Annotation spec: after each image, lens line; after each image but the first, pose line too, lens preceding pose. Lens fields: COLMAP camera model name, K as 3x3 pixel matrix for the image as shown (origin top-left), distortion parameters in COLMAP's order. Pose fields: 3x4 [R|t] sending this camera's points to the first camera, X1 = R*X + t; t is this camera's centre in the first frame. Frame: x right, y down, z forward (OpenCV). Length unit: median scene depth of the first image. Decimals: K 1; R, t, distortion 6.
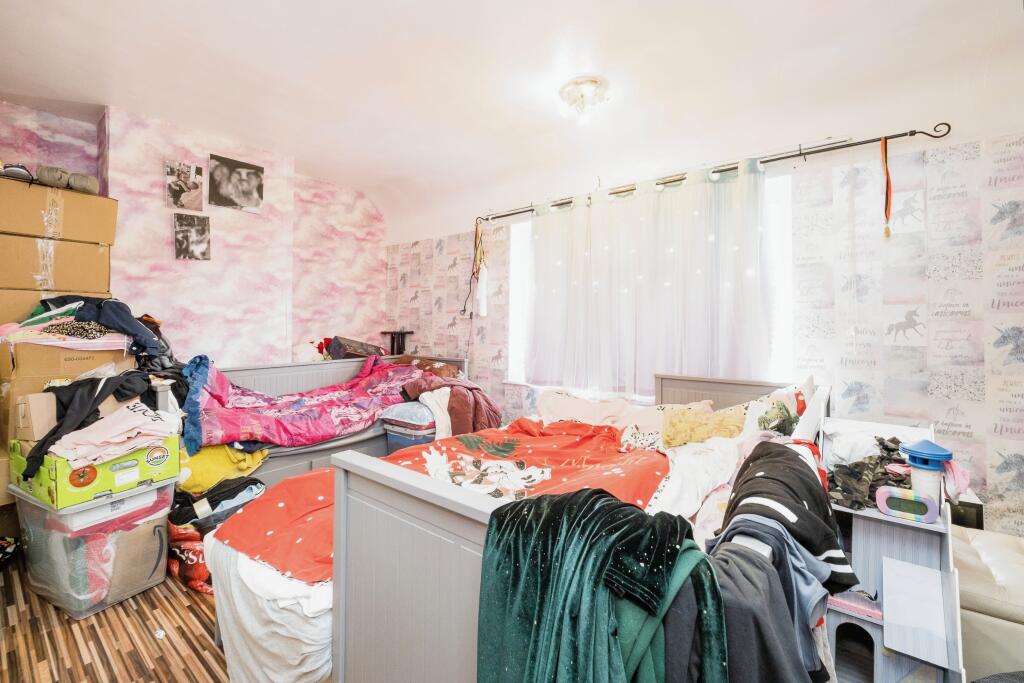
lens RADIAL K [[432.5, 0, 511.9], [0, 432.5, 338.2], [0, 0, 1]] dist [-0.001495, -0.000518]
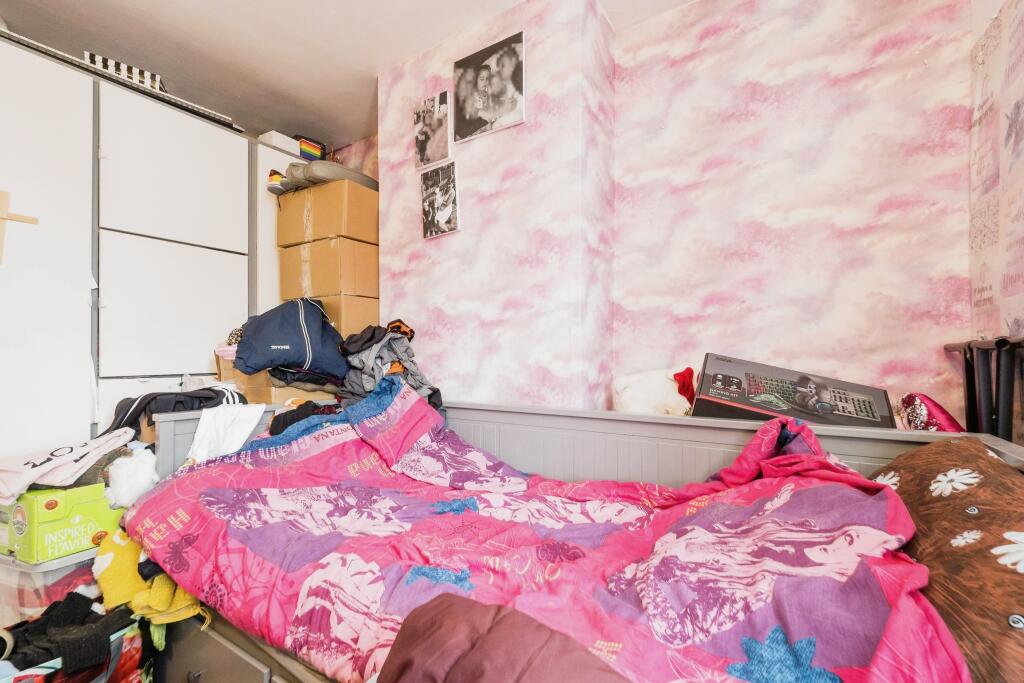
lens RADIAL K [[432.5, 0, 512.2], [0, 432.5, 344.4], [0, 0, 1]] dist [-0.001495, -0.000518]
pose [[0.115626, -0.024214, -0.992998, -0.063730], [-0.030983, 0.999128, -0.027971, 0.003216], [0.992809, 0.034000, 0.114775, 1.002169]]
